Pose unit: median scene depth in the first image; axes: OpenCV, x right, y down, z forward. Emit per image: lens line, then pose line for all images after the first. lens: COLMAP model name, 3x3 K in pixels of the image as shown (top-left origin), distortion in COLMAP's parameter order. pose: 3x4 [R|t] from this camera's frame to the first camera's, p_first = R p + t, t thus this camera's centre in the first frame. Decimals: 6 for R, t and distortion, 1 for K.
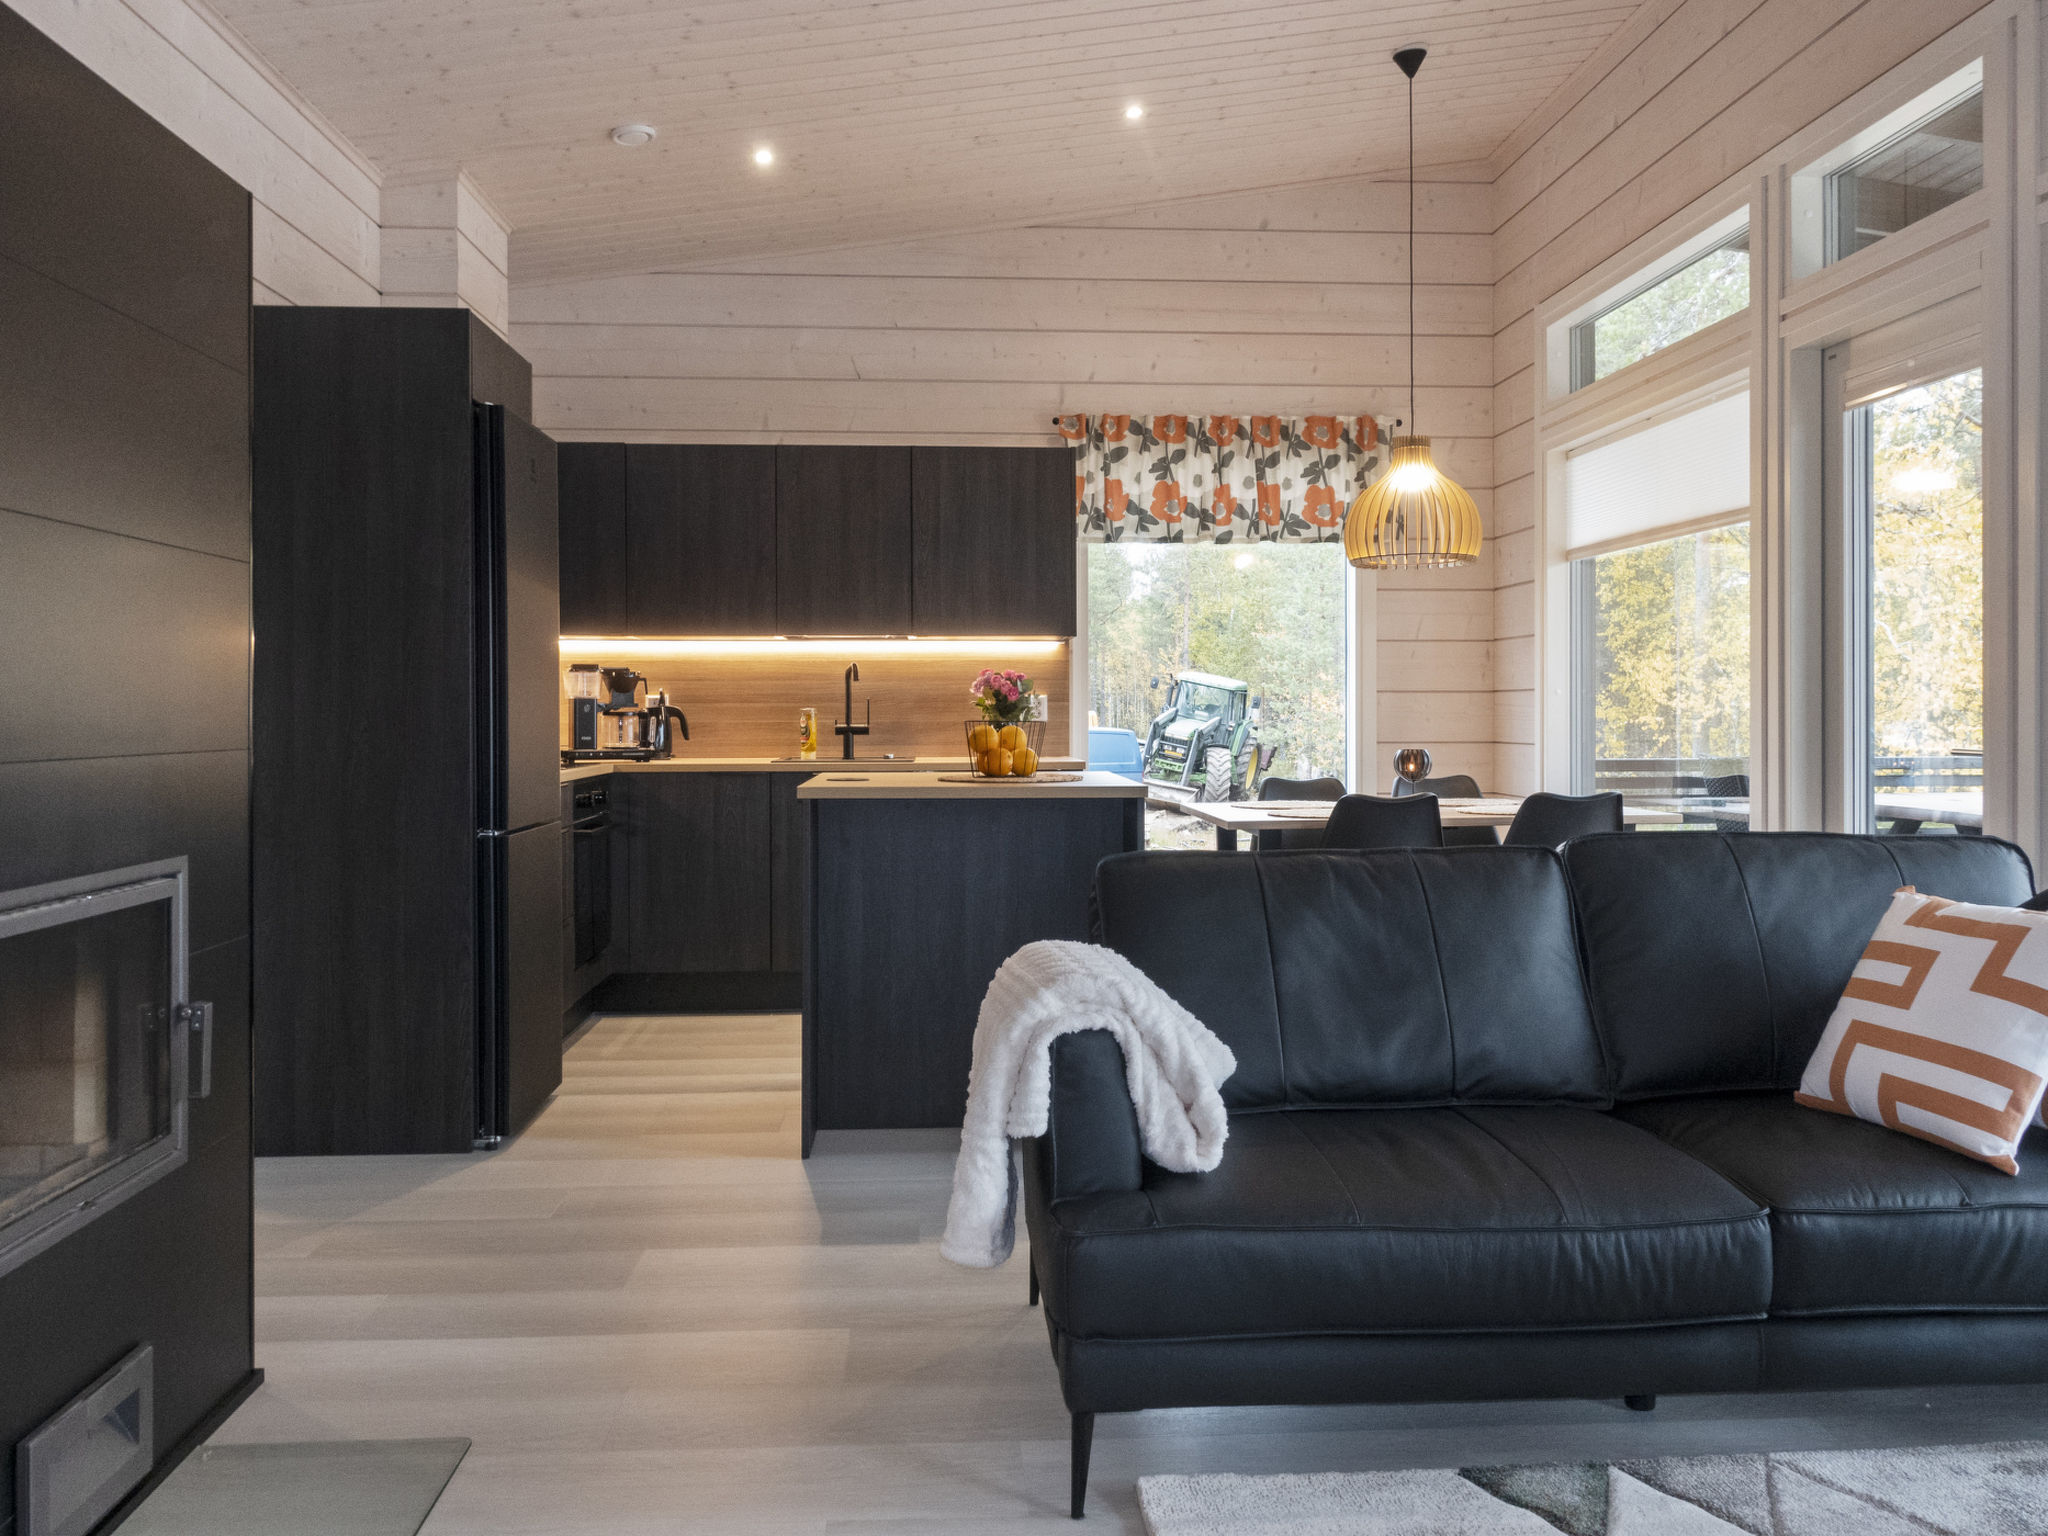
lens RADIAL K [[1618.4, 0, 1024.4], [0, 1618.4, 721.4], [0, 0, 1]] dist [0.003992, -0.005129]
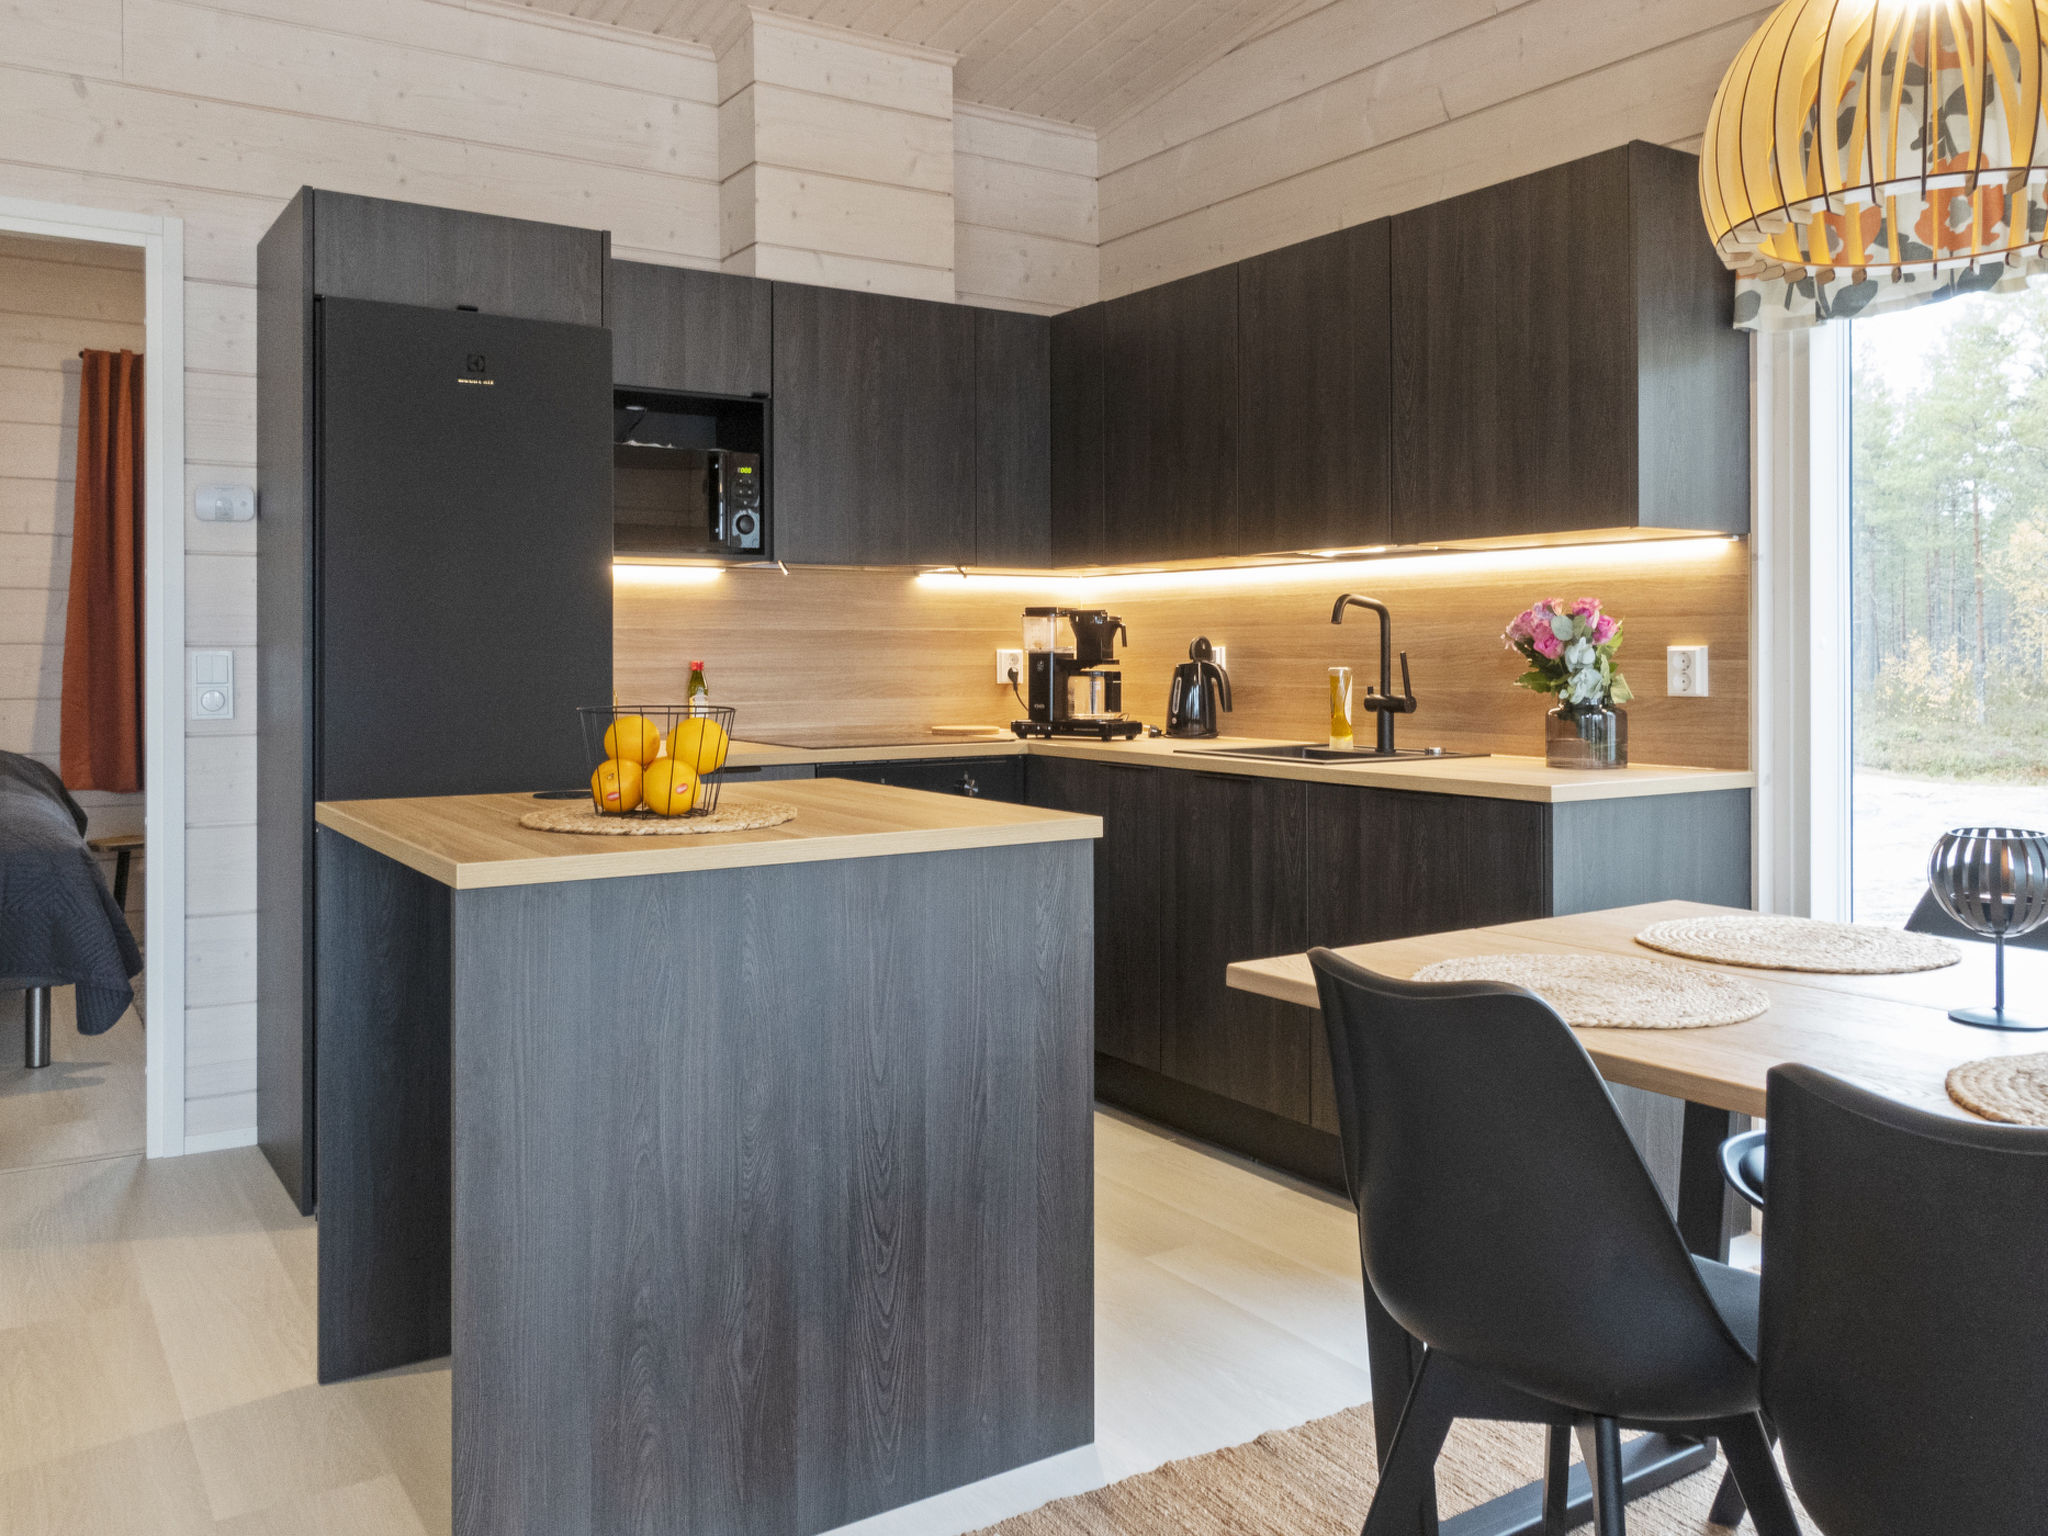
lens RADIAL K [[1644.7, 0, 1030.8], [0, 1644.7, 652.2], [0, 0, 1]] dist [0.007428, 0.001033]
pose [[0.499815, 0.002302, -0.866129, 0.360149], [-0.006284, 0.999980, -0.000968, -0.012596], [0.866110, 0.005927, 0.499819, 0.574898]]
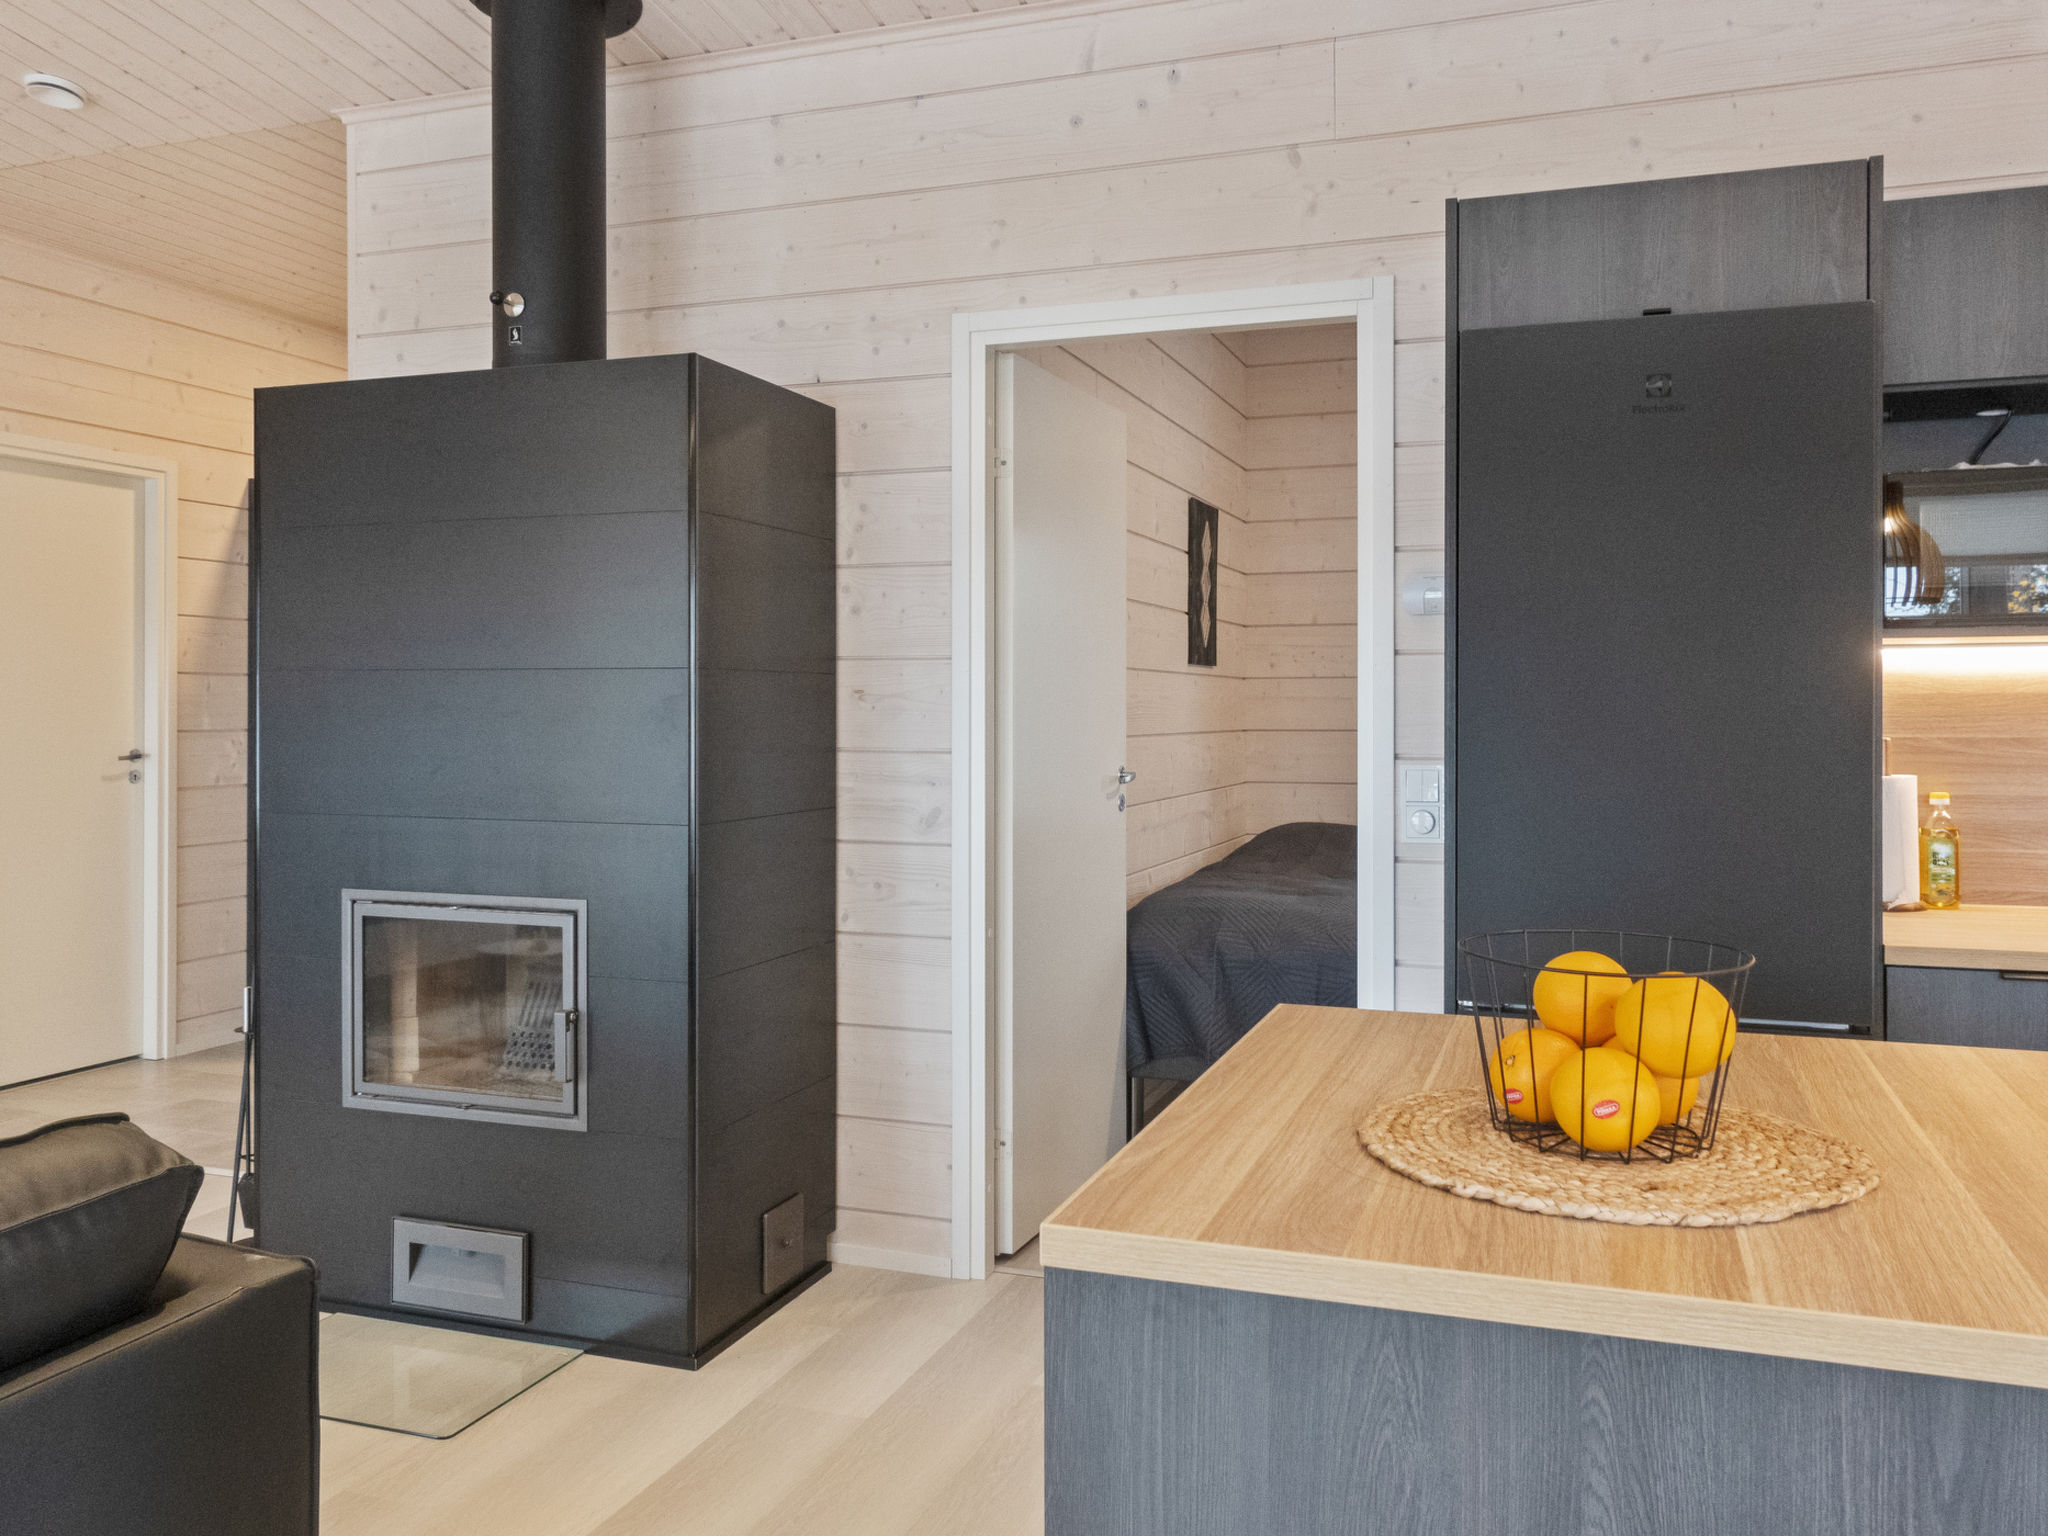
lens RADIAL K [[1618.0, 0, 1029.9], [0, 1618.0, 705.2], [0, 0, 1]] dist [0.001367, -0.006782]
pose [[-0.396471, 0.001030, -0.918047, 0.210448], [-0.004658, 0.999984, 0.003134, -0.031583], [0.918035, 0.005519, -0.396460, 0.705410]]
